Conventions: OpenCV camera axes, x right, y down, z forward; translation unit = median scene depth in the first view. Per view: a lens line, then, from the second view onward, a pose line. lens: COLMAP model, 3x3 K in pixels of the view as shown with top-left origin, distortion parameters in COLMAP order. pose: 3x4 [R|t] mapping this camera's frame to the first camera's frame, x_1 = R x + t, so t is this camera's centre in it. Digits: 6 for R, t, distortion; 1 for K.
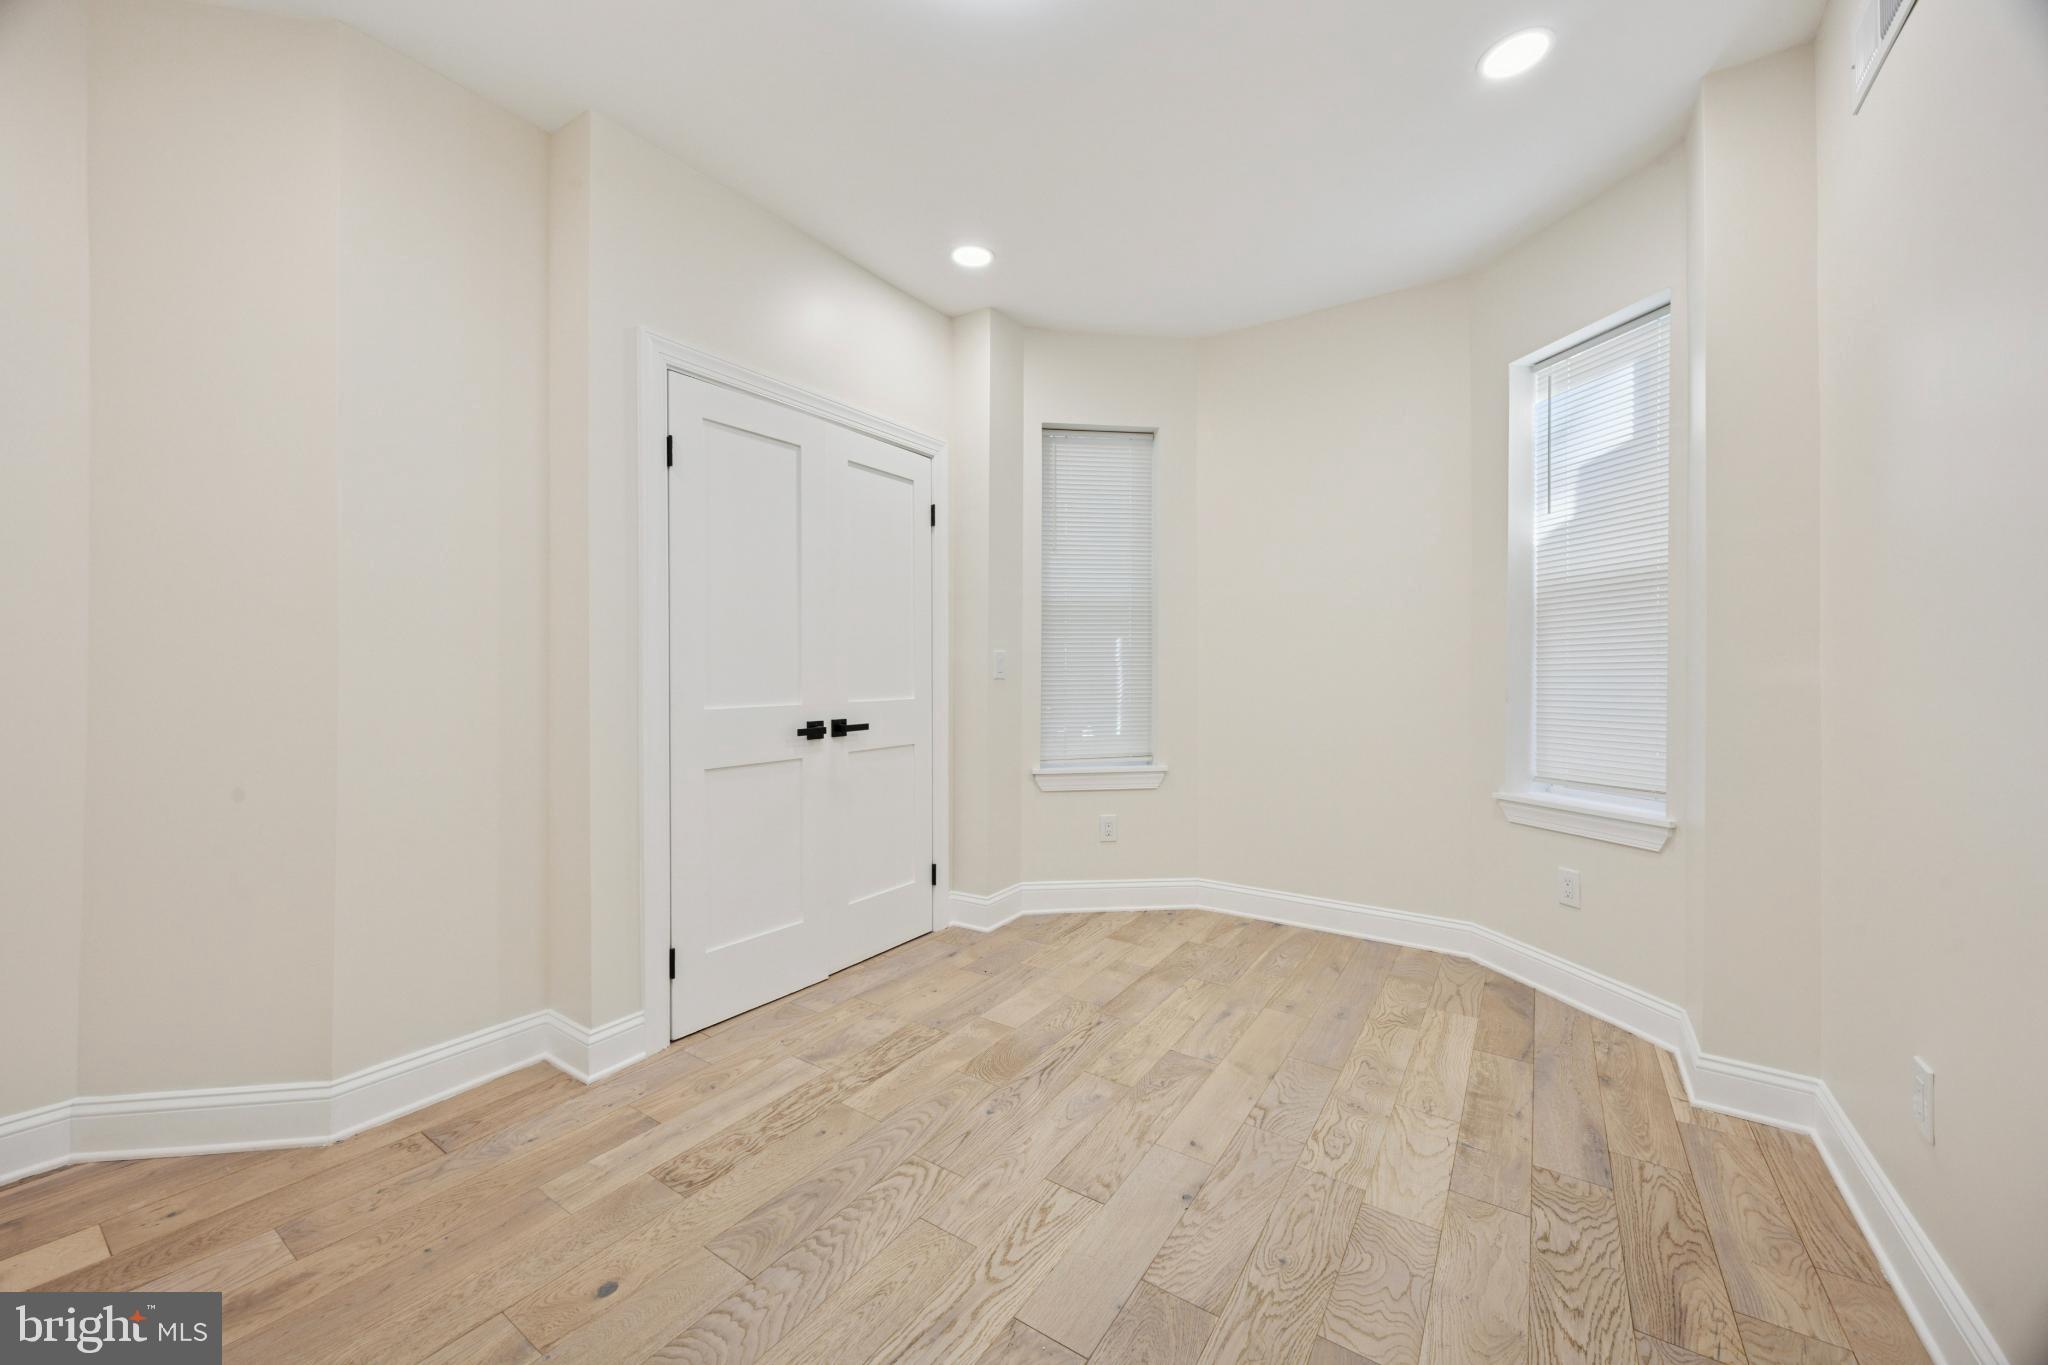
lens RADIAL K [[777.2, 0, 1004.8], [0, 777.2, 678.7], [0, 0, 1]] dist [-0.004143, 0.000536]
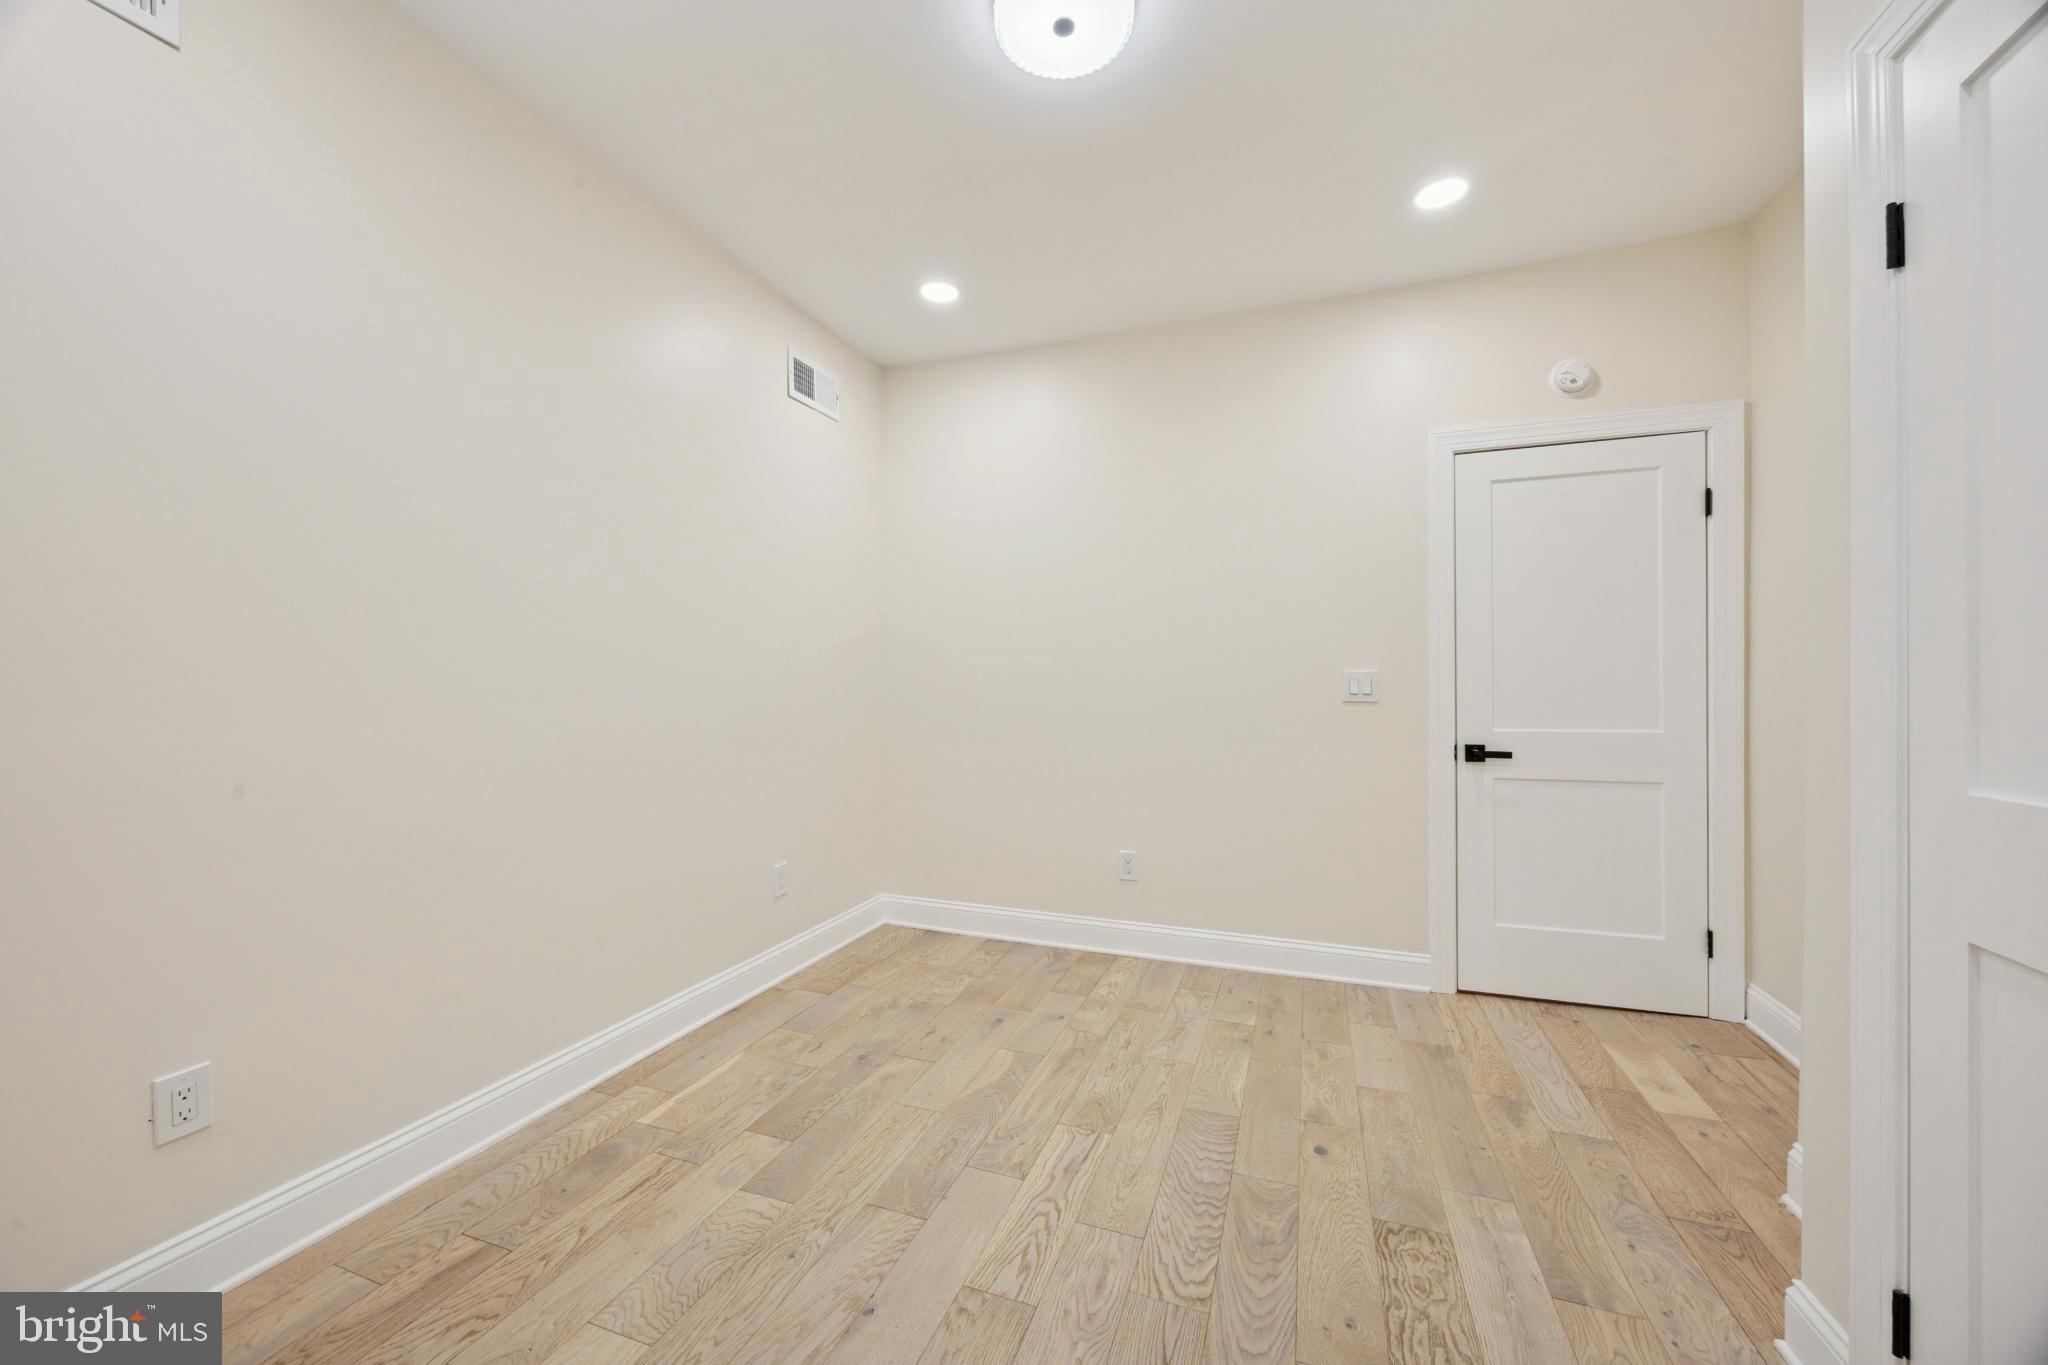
lens RADIAL K [[777.2, 0, 1008.4], [0, 777.2, 686.6], [0, 0, 1]] dist [-0.004143, 0.000536]
pose [[-0.970978, -0.002758, -0.239153, 0.235728], [-0.004682, 0.999961, 0.007475, -0.020981], [0.239123, 0.008378, -0.970953, 1.503492]]
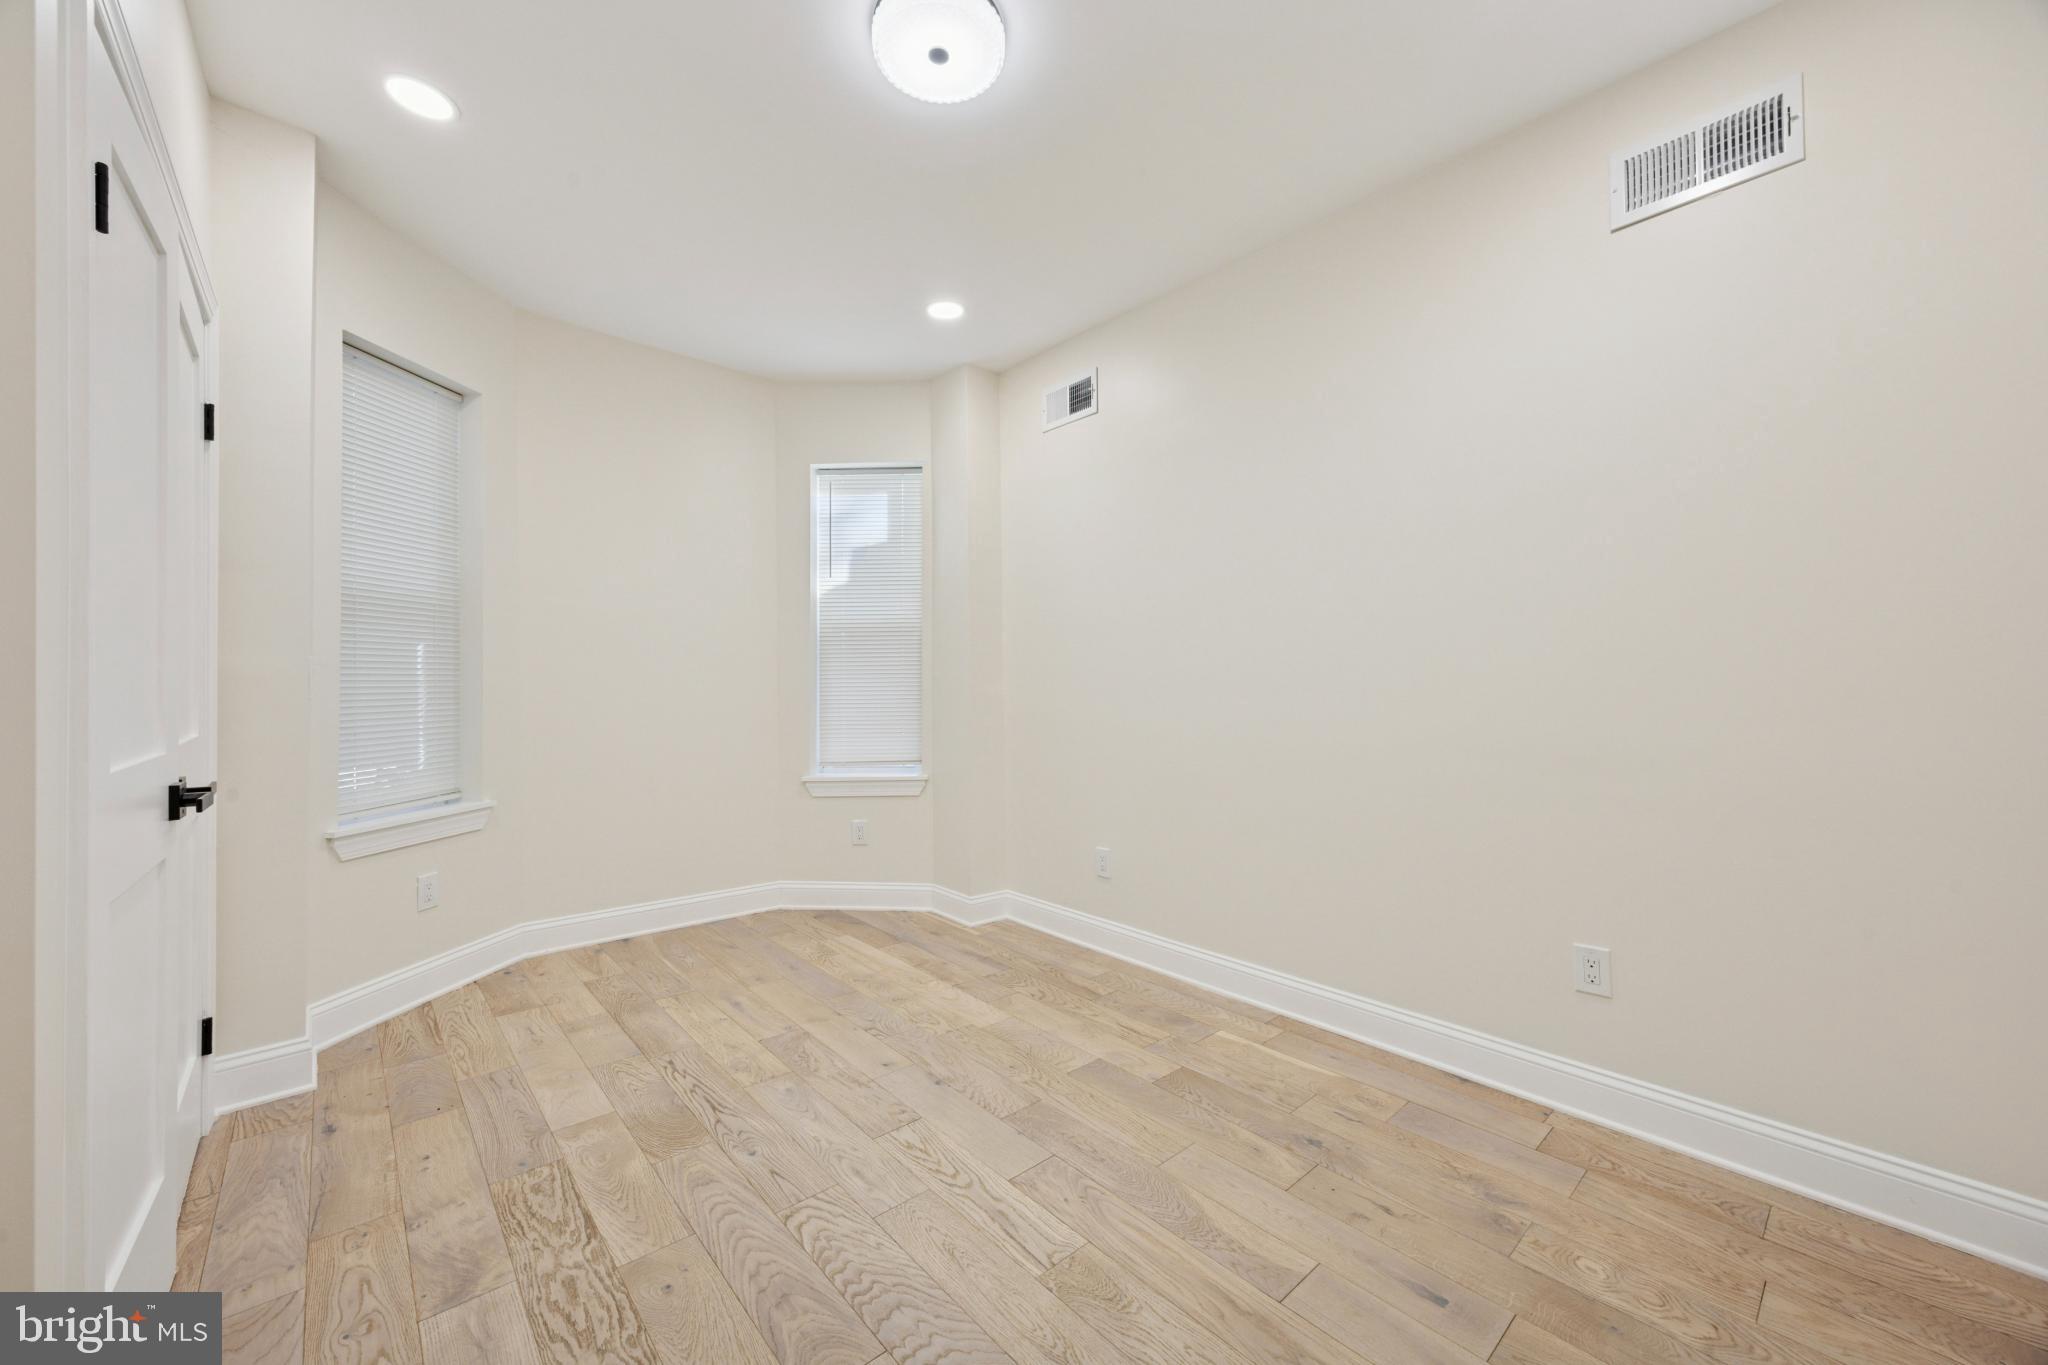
lens RADIAL K [[777.2, 0, 1027.1], [0, 777.2, 678.9], [0, 0, 1]] dist [-0.004143, 0.000536]
pose [[0.232854, 0.009901, 0.972461, -0.835854], [0.007598, 0.999899, -0.011999, -0.006461], [-0.972482, 0.010183, 0.232755, 0.432054]]
